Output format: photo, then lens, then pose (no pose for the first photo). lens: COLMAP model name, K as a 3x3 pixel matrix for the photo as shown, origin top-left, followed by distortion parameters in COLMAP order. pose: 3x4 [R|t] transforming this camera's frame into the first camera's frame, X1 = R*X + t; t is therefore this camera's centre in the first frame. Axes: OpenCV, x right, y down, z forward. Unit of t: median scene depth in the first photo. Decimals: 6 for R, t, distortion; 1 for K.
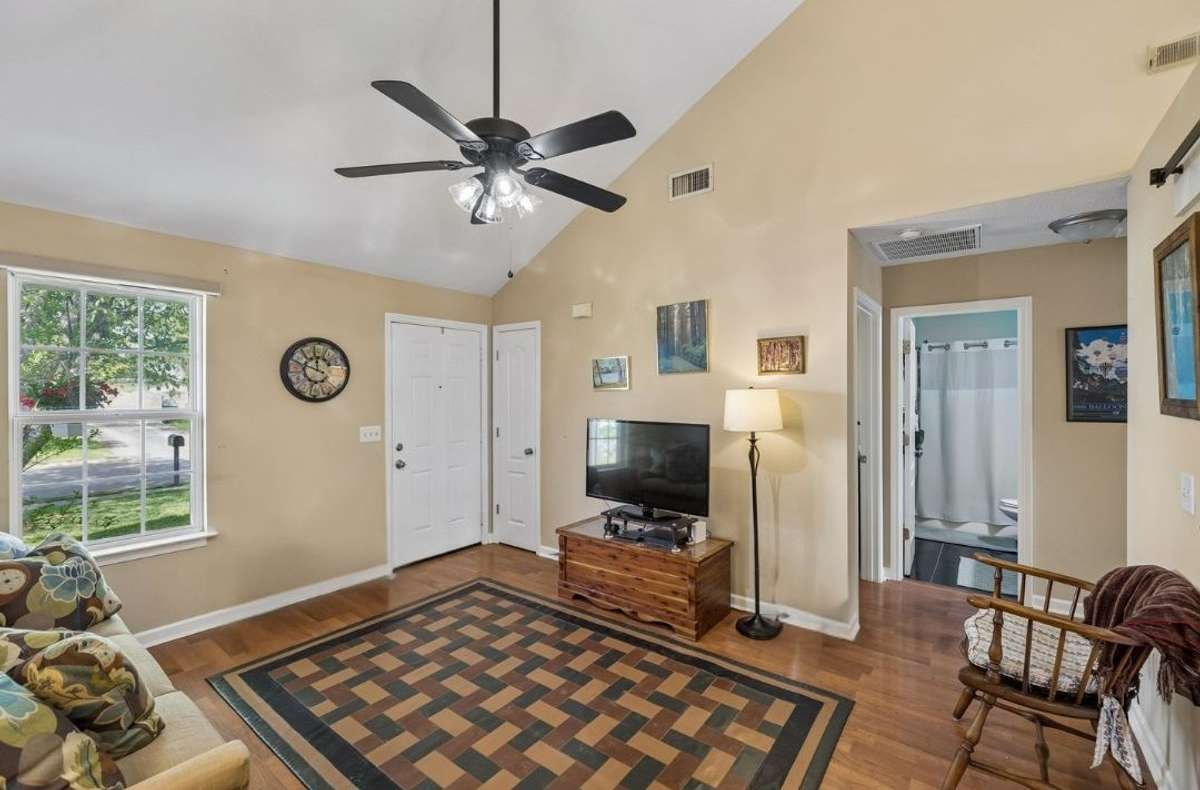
lens RADIAL K [[499.9, 0, 600.0], [0, 499.9, 395.0], [0, 0, 1]] dist [0.001633, 0.000074]
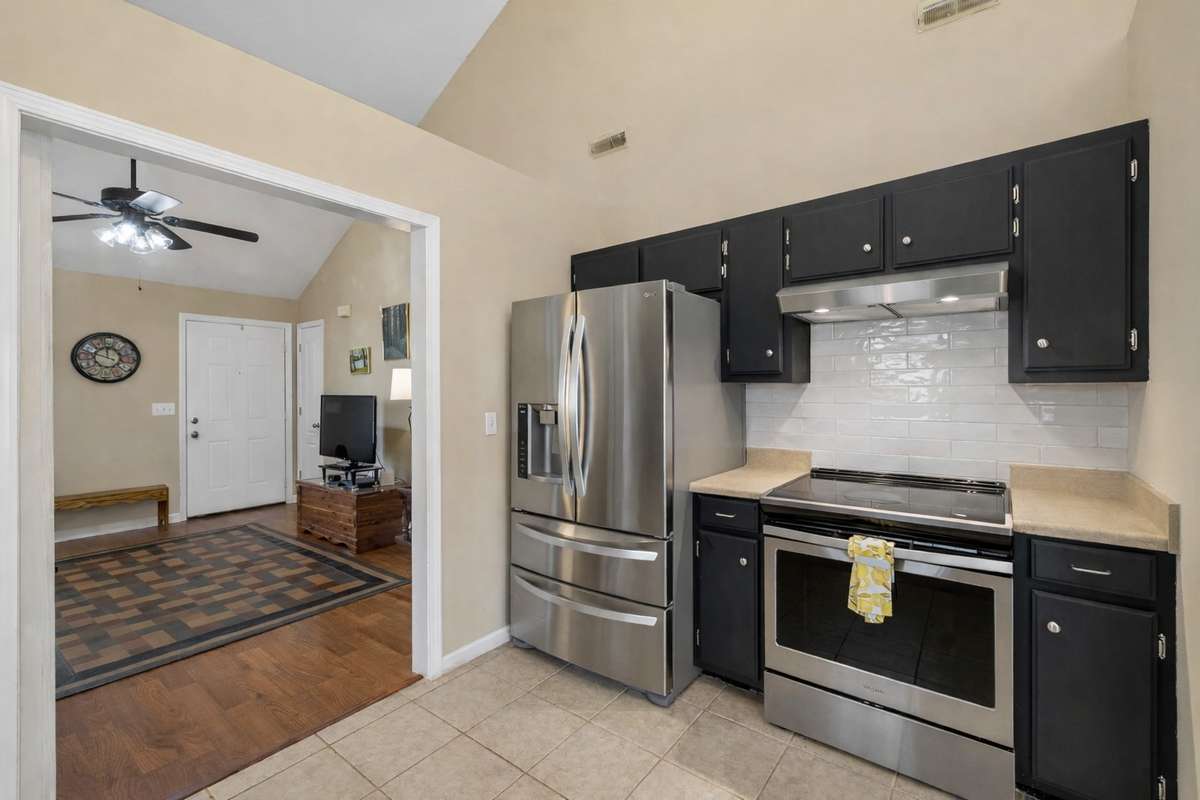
lens RADIAL K [[506.5, 0, 600.0], [0, 506.5, 400.0], [0, 0, 1]] dist [0.000405, -0.000073]
pose [[0.999992, -0.003323, 0.002047, 0.700798], [0.003302, 0.999945, 0.010001, 0.049613], [-0.002080, -0.009994, 0.999948, -0.310827]]
